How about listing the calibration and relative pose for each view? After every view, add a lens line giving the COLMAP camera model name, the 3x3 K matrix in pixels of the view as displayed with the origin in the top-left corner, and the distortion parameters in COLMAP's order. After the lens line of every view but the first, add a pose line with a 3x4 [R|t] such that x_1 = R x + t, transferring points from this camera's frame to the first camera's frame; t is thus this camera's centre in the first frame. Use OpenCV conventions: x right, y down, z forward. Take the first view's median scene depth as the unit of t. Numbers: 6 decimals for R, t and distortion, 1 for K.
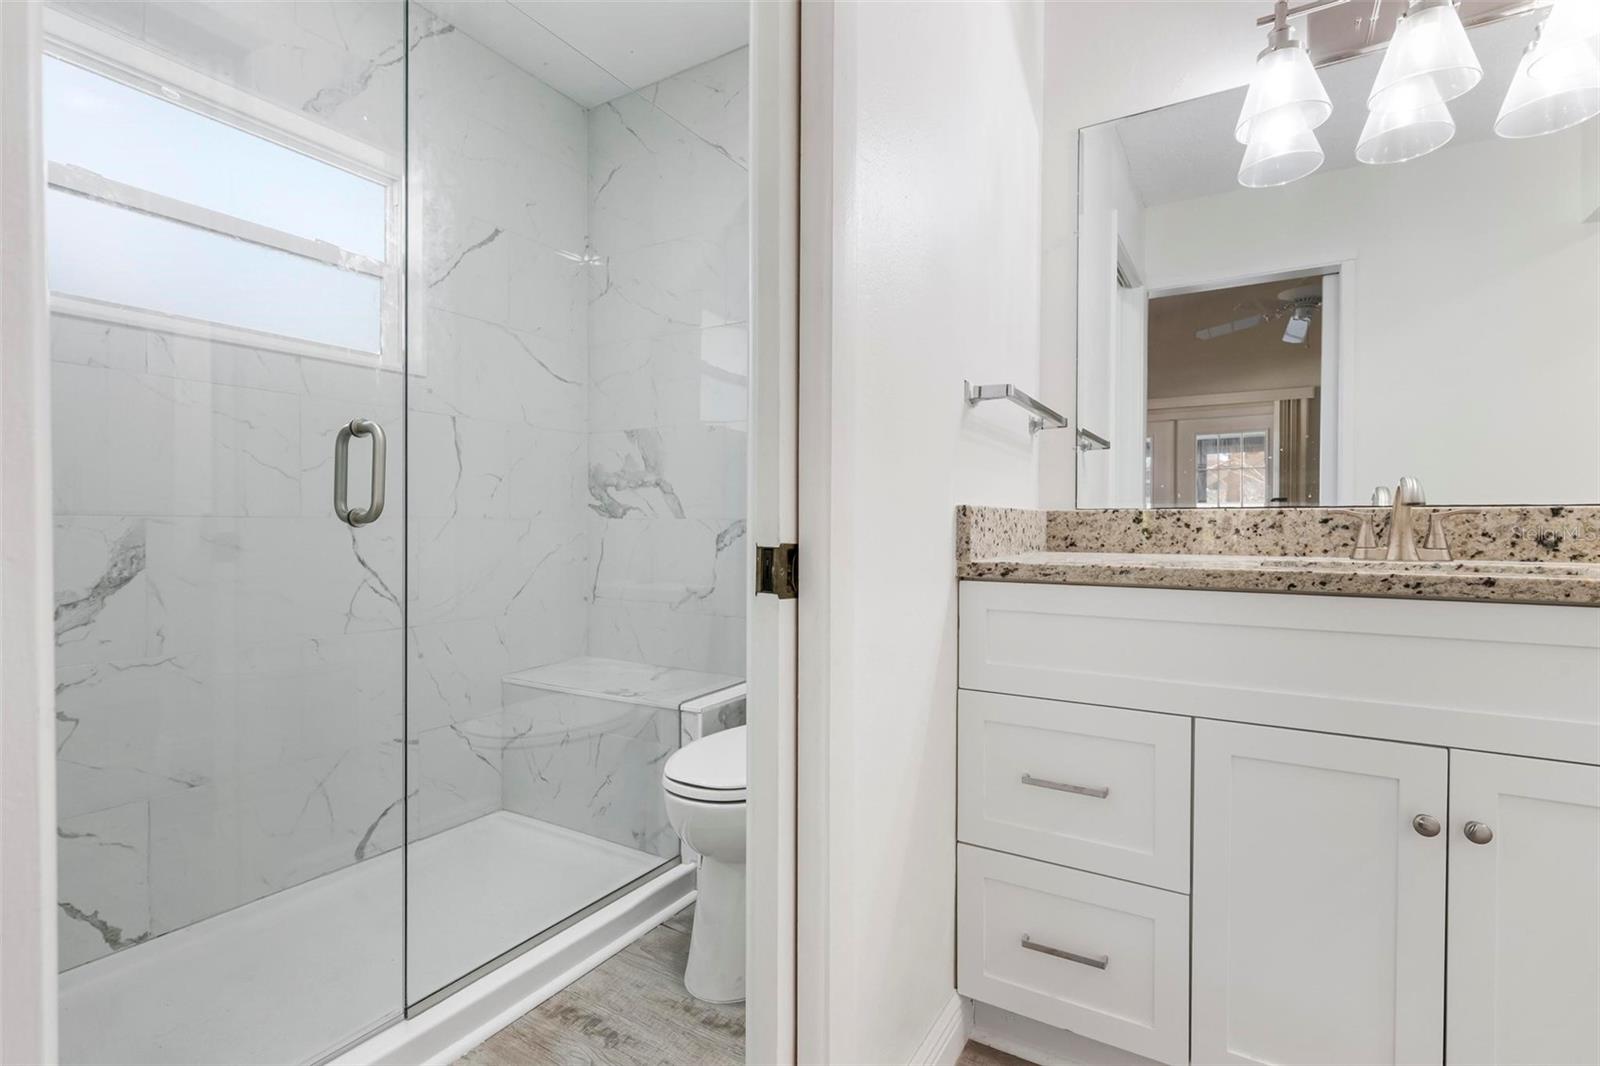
lens RADIAL K [[755.9, 0, 845.2], [0, 755.9, 534.8], [0, 0, 1]] dist [-0.017997, -0.000081]
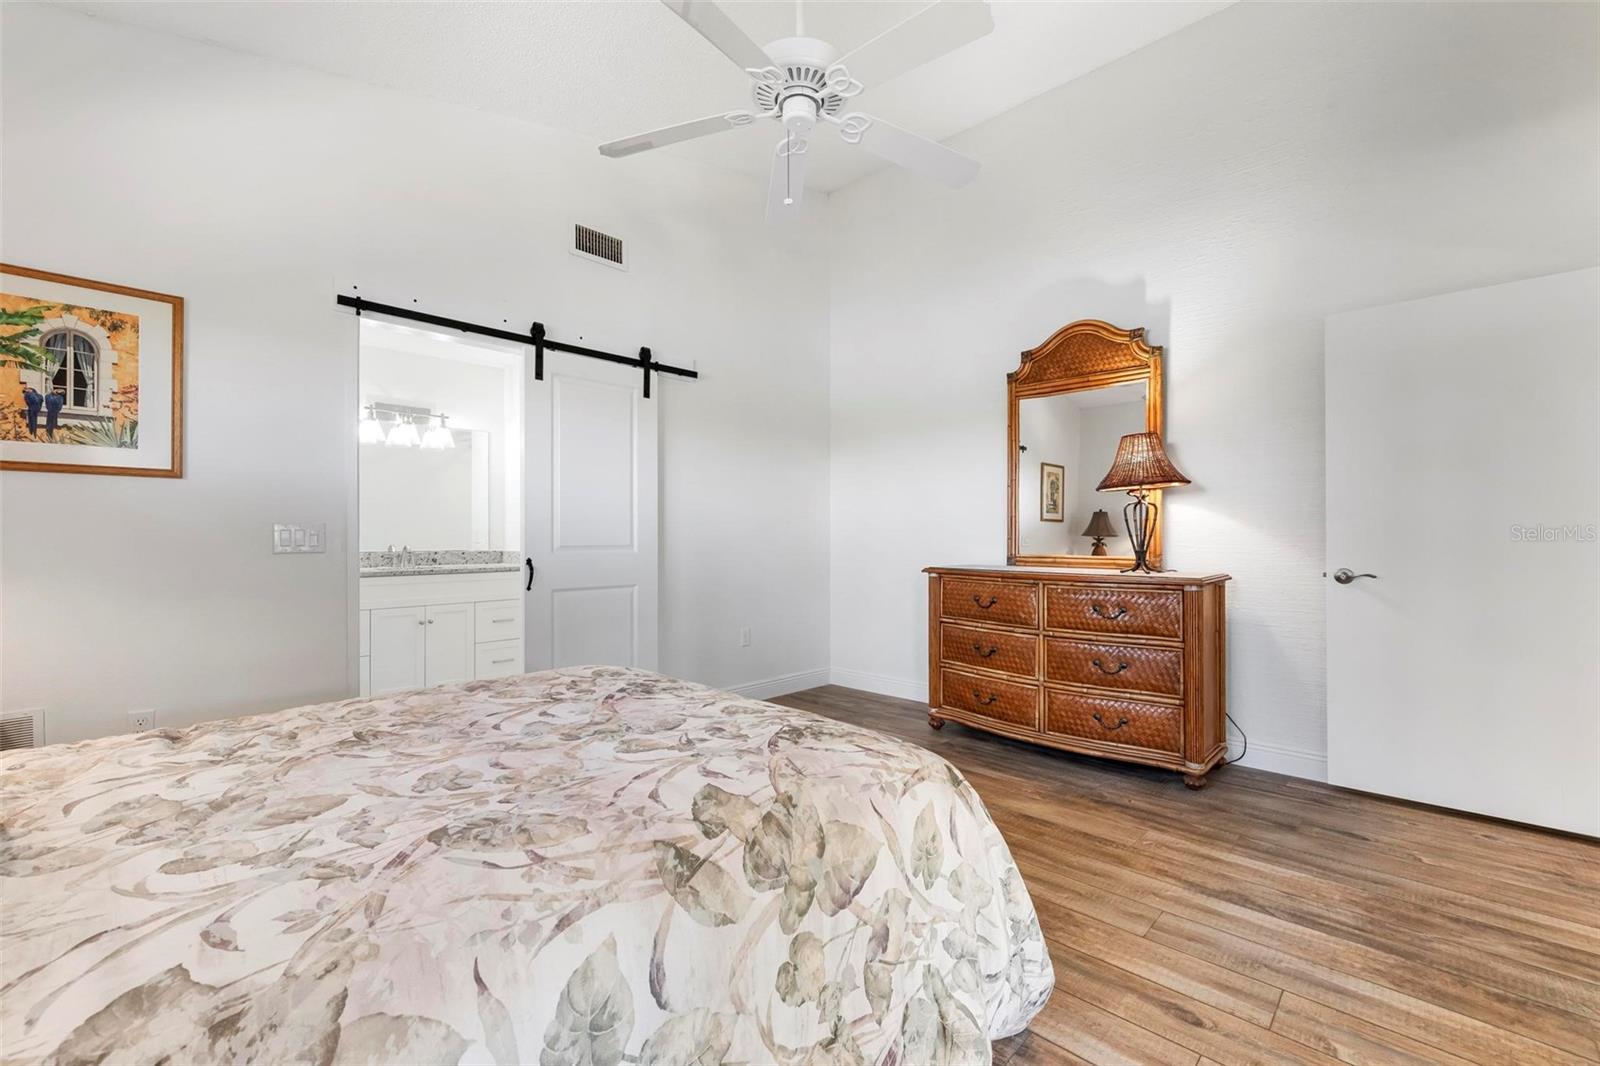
lens RADIAL K [[668.5, 0, 802.1], [0, 668.5, 535.1], [0, 0, 1]] dist [-0.001554, 0.000318]
pose [[0.232447, -0.004500, 0.972599, -1.927366], [-0.001575, 0.999986, 0.005003, -0.136854], [-0.972608, -0.002695, 0.232437, -1.622753]]
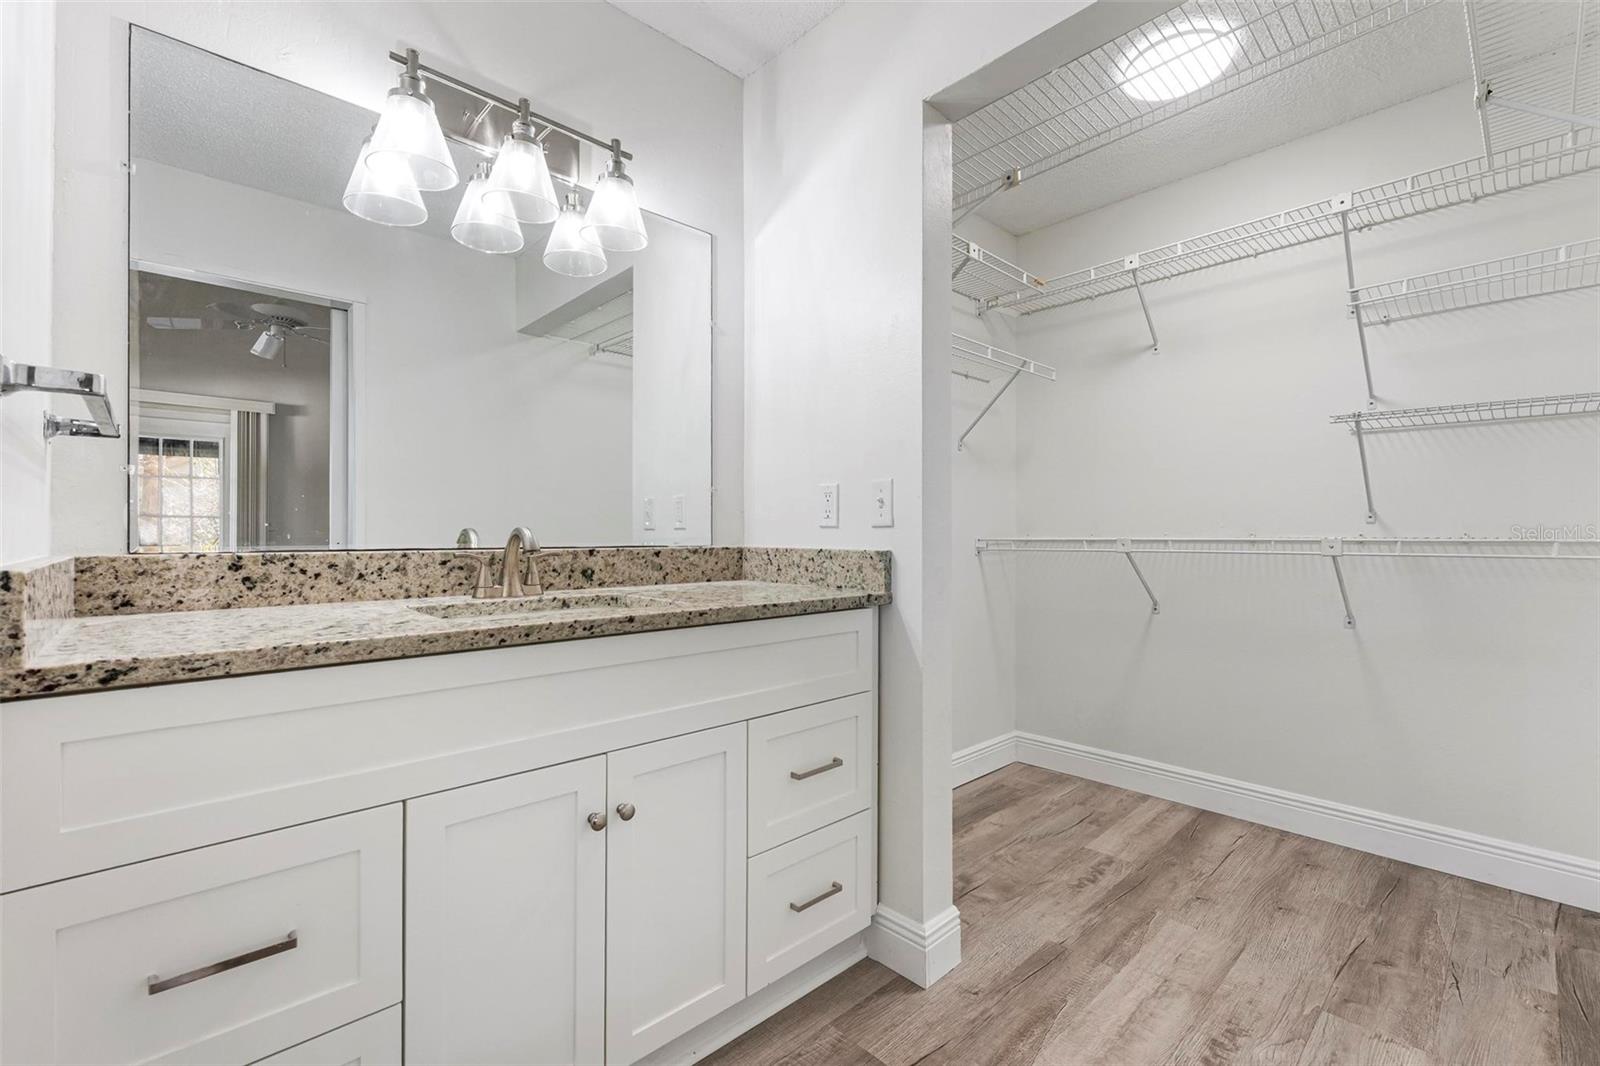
lens RADIAL K [[668.5, 0, 793.9], [0, 668.5, 531.9], [0, 0, 1]] dist [-0.001554, 0.000318]
pose [[0.297175, 0.008132, 0.954788, -0.122440], [0.002768, 0.999952, -0.009378, -0.052167], [-0.954819, 0.005430, 0.297138, 0.240267]]
